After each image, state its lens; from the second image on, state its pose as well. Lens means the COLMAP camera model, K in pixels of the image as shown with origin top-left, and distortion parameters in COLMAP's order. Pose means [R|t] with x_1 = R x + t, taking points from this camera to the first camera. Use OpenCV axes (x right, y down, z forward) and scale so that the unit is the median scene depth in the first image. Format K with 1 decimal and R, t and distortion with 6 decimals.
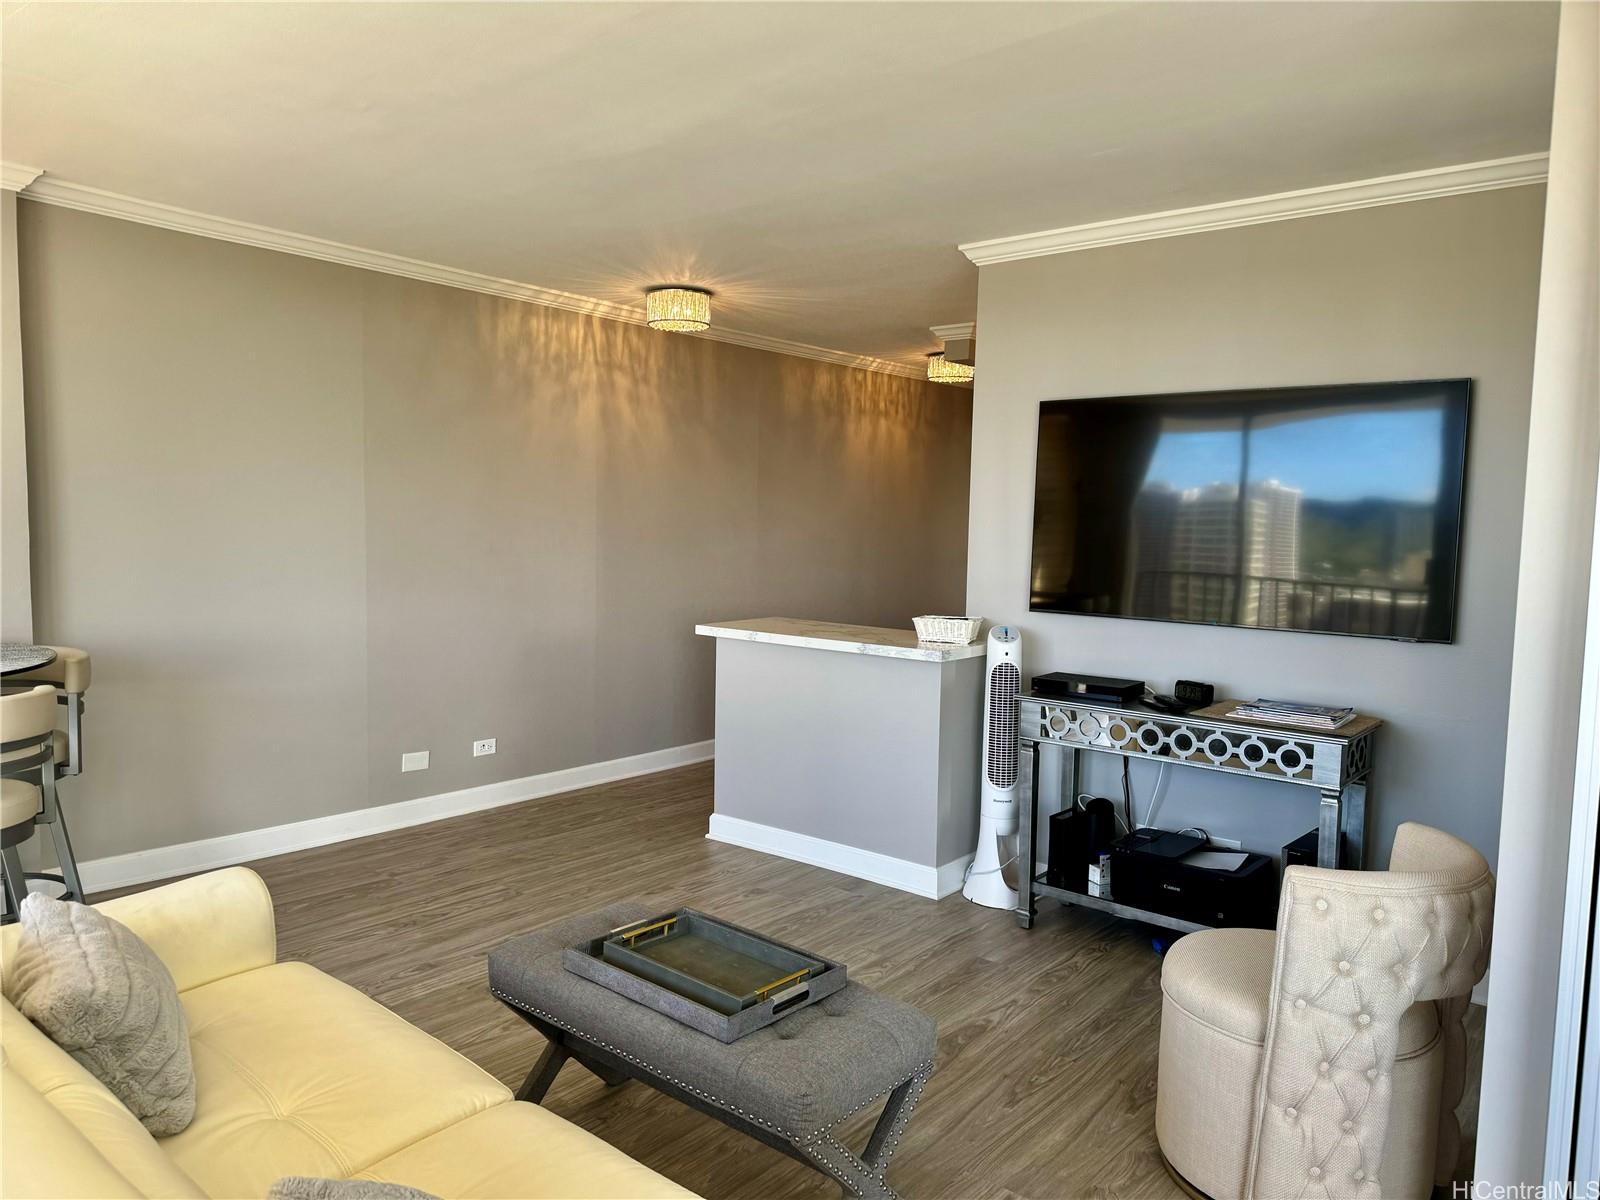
lens RADIAL K [[1113.4, 0, 800.0], [0, 1113.4, 600.0], [0, 0, 1]] dist [-0.002105, -0.001129]
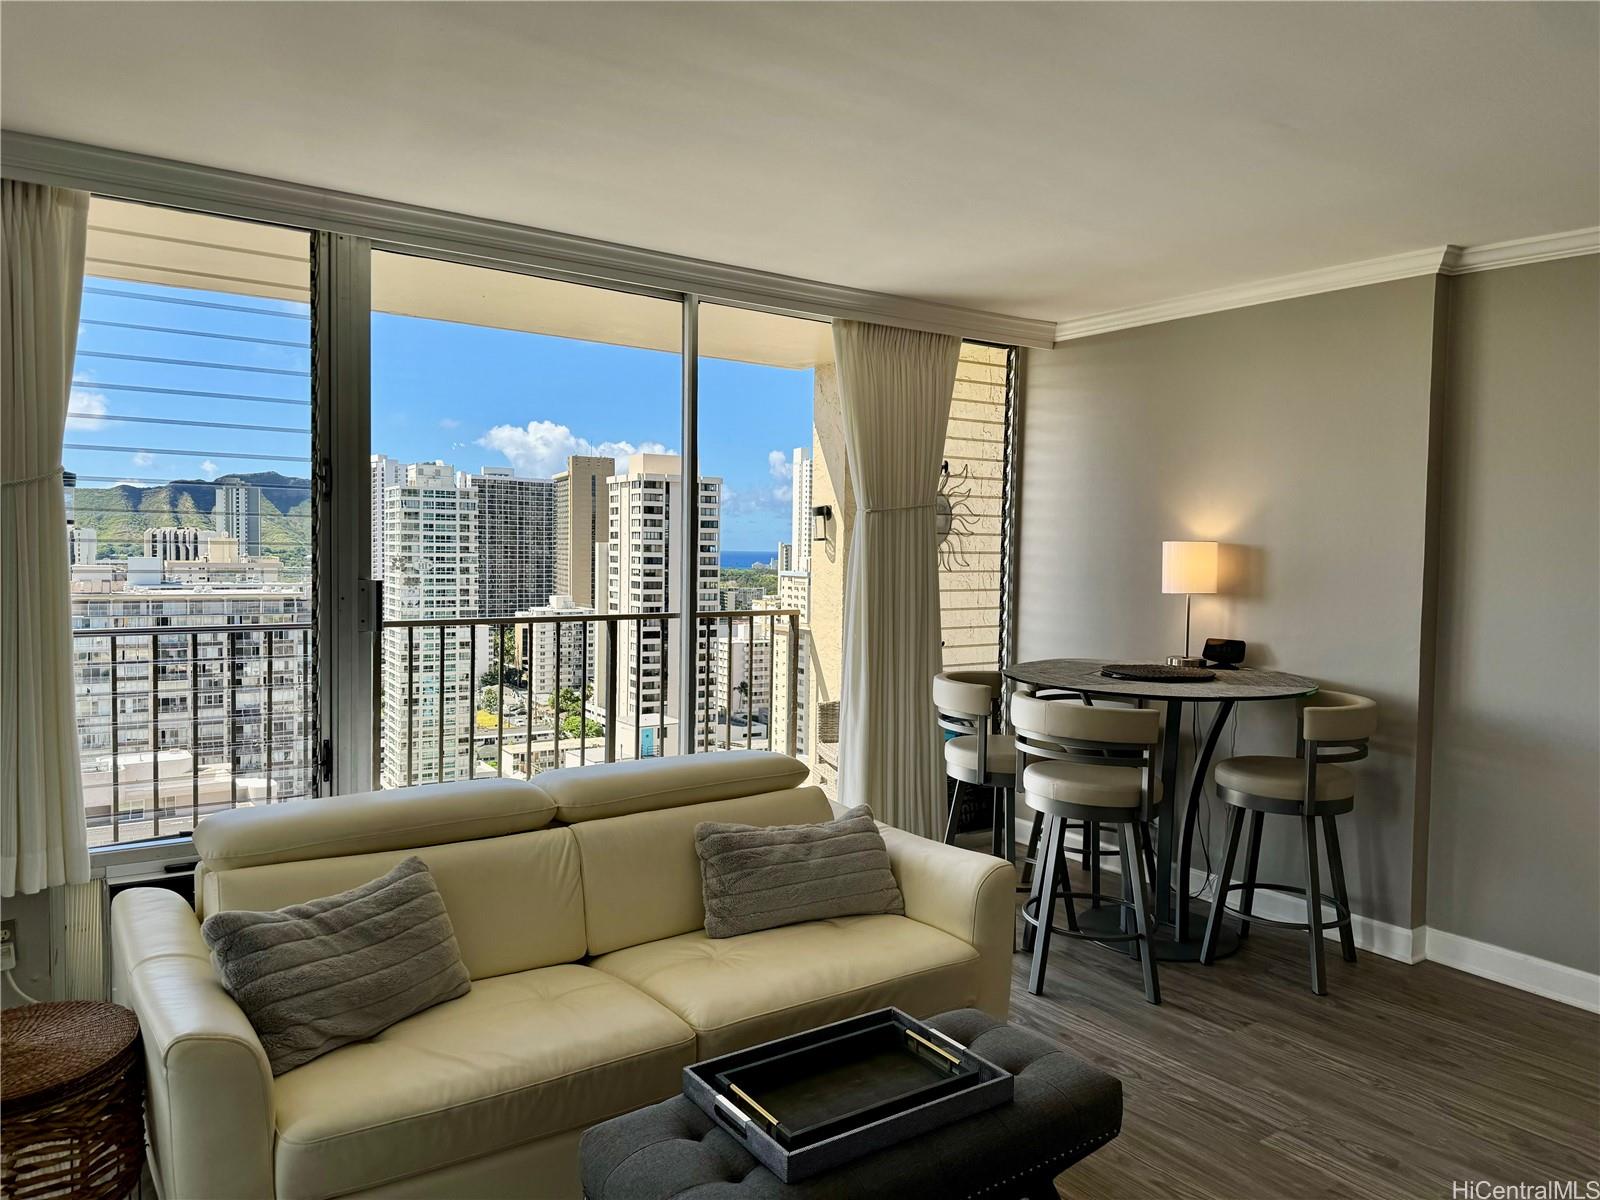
lens RADIAL K [[1113.4, 0, 800.0], [0, 1113.4, 600.0], [0, 0, 1]] dist [-0.002105, -0.001129]
pose [[-0.261119, 0.013856, -0.965207, 0.470467], [-0.091368, 0.995053, 0.039002, -0.046652], [0.960973, 0.098373, -0.258561, 0.711517]]
